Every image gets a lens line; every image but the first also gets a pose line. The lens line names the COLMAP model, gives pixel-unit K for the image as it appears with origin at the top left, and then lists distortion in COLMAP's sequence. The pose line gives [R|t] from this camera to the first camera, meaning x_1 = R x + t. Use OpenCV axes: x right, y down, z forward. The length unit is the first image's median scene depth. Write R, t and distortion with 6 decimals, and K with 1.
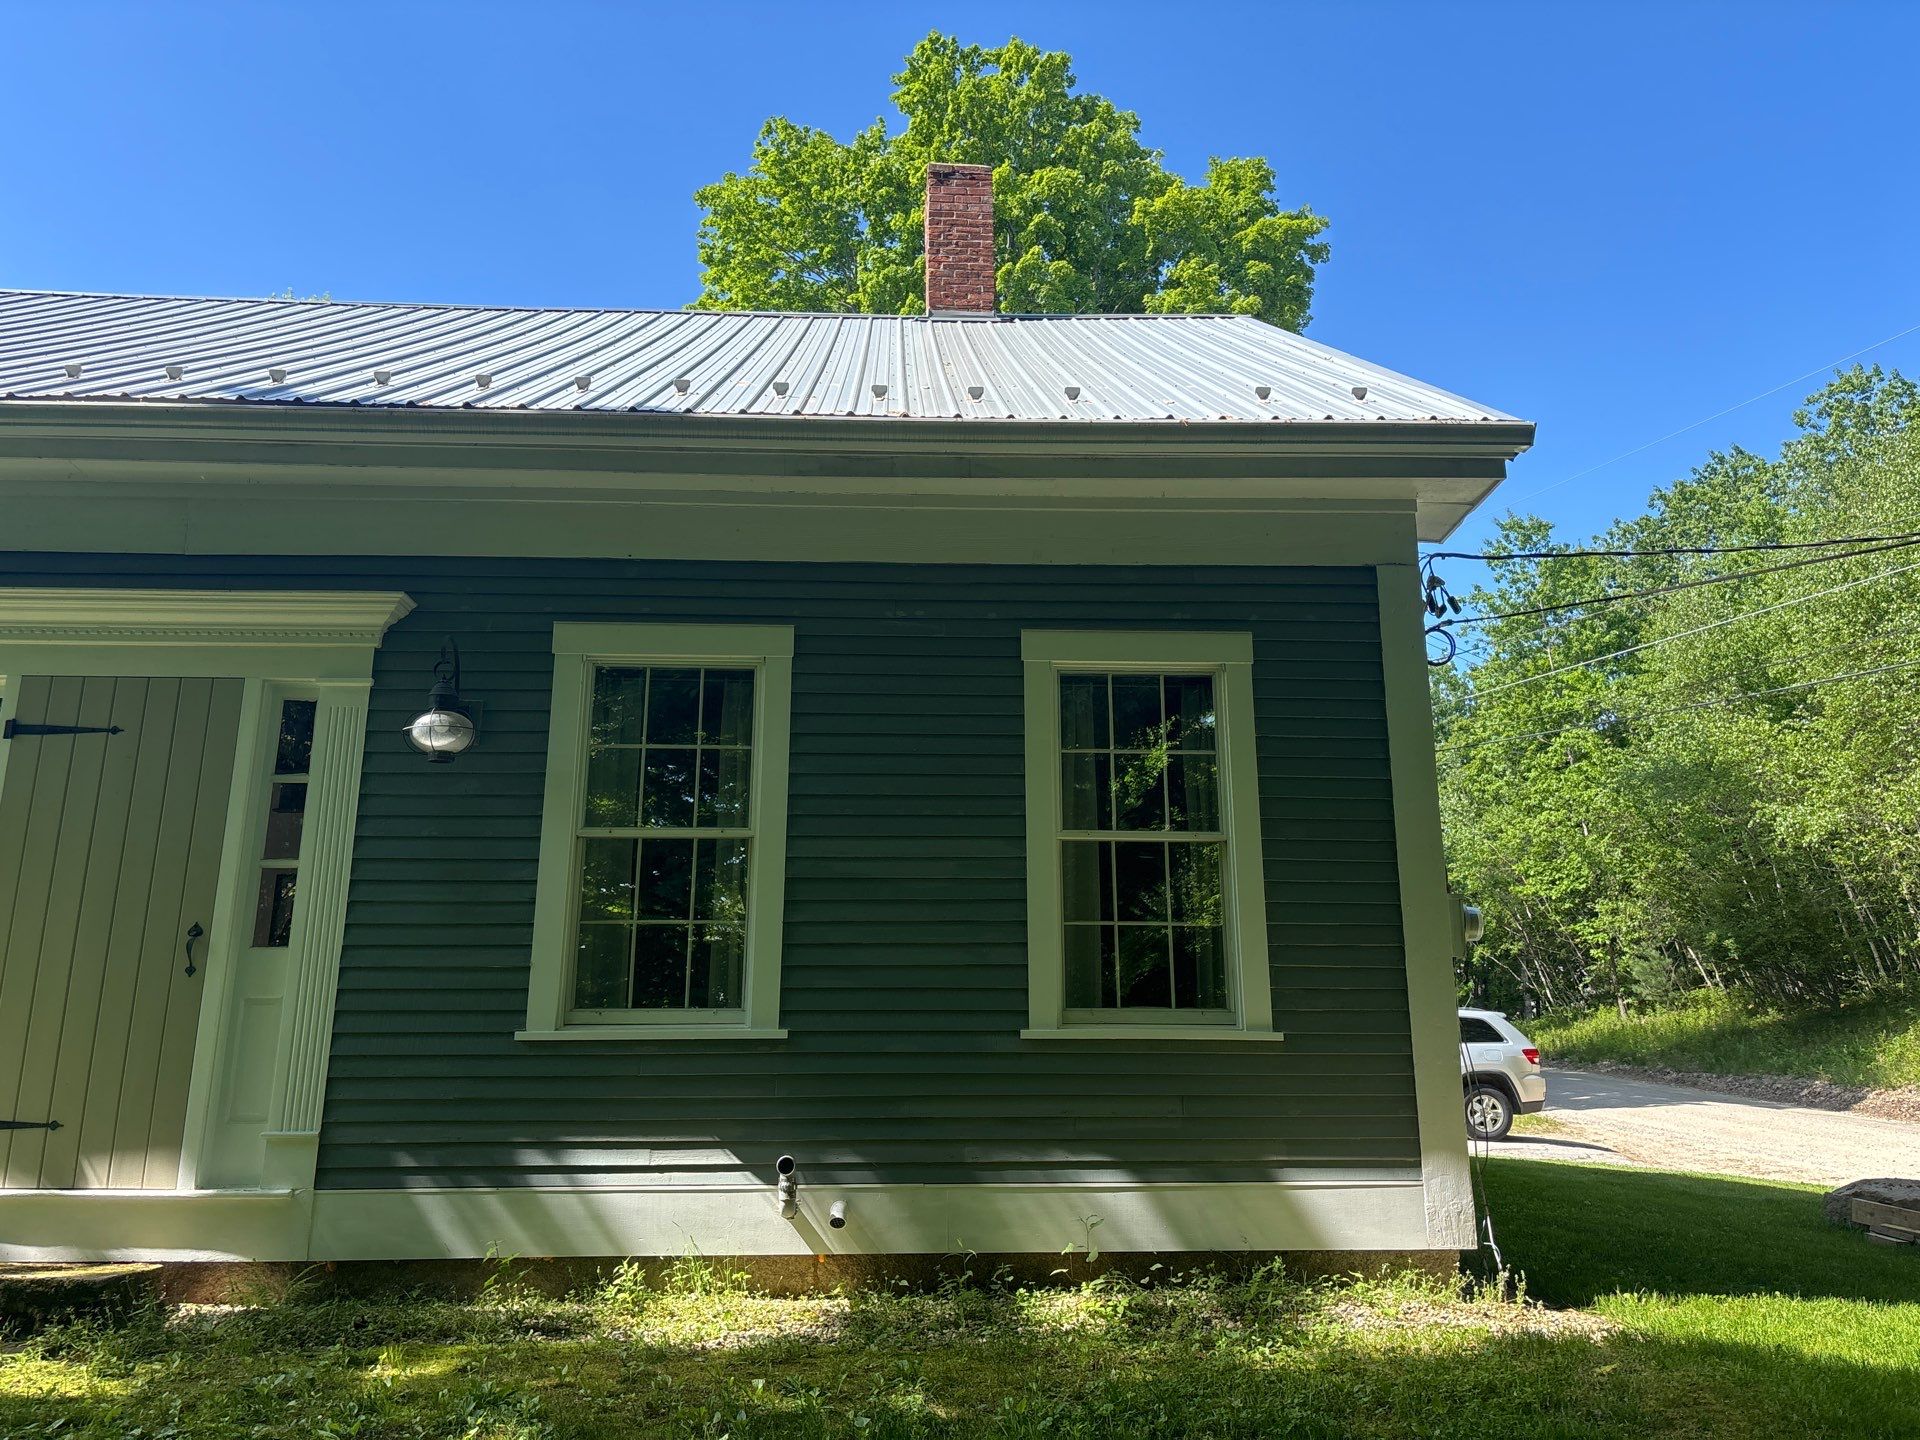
lens RADIAL K [[1413.9, 0, 960.0], [0, 1413.9, 720.0], [0, 0, 1]] dist [0.024502, -0.013719]
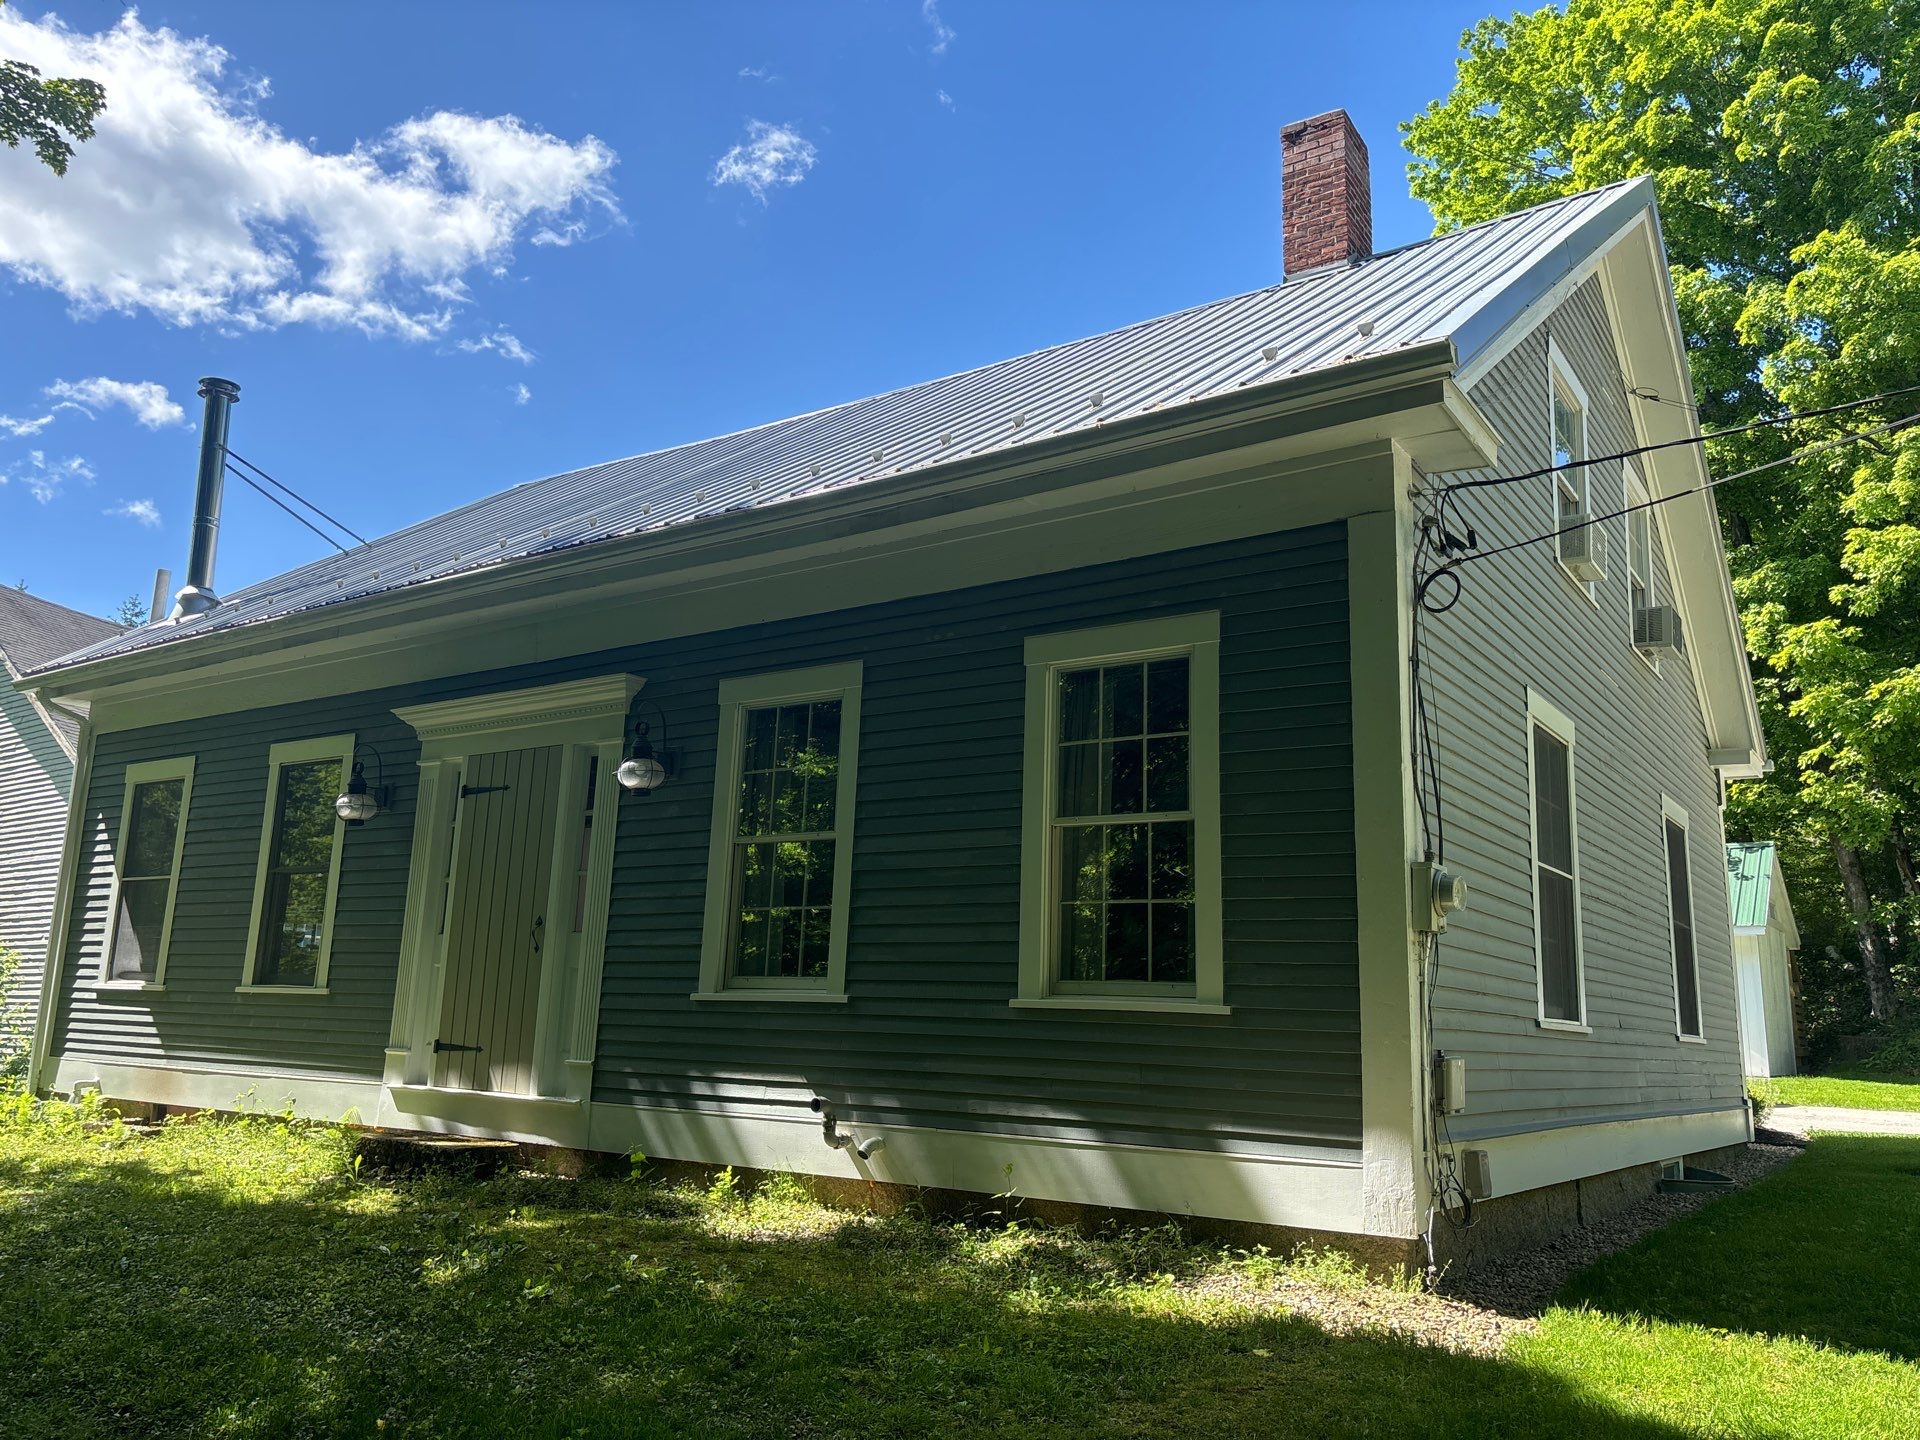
lens RADIAL K [[1487.8, 0, 956.6], [0, 1487.8, 686.6], [0, 0, 1]] dist [0.005000, -0.003358]
pose [[0.788431, -0.110137, -0.605183, 0.749465], [0.111737, 0.993115, -0.035166, 0.009640], [0.604890, -0.039895, 0.795309, 0.047053]]
